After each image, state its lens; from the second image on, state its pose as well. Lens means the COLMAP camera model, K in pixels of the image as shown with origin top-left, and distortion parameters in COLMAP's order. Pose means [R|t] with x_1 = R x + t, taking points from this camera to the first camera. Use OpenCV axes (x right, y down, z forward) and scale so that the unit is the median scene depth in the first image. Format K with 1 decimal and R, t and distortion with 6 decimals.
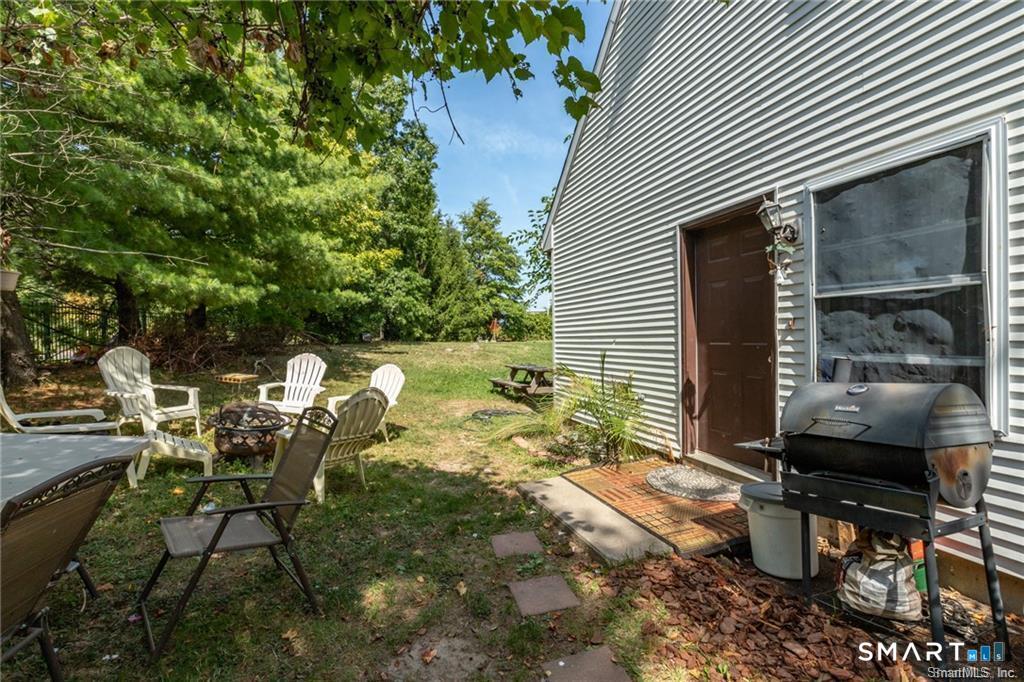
lens RADIAL K [[460.0, 0, 512.0], [0, 460.0, 339.0], [0, 0, 1]] dist [0.002708, -0.002181]
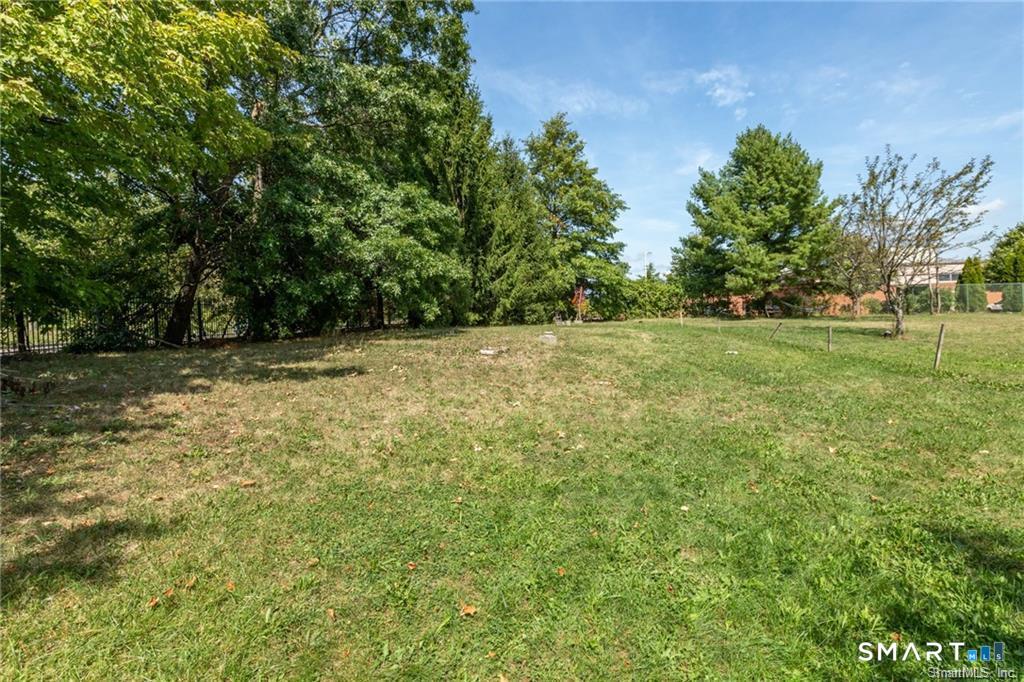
lens RADIAL K [[460.0, 0, 515.4], [0, 460.0, 335.0], [0, 0, 1]] dist [0.002708, -0.002181]
pose [[0.986698, -0.016247, -0.161751, -0.024267], [0.022943, 0.998952, 0.039615, -0.004928], [0.160938, -0.042799, 0.986036, 0.352590]]
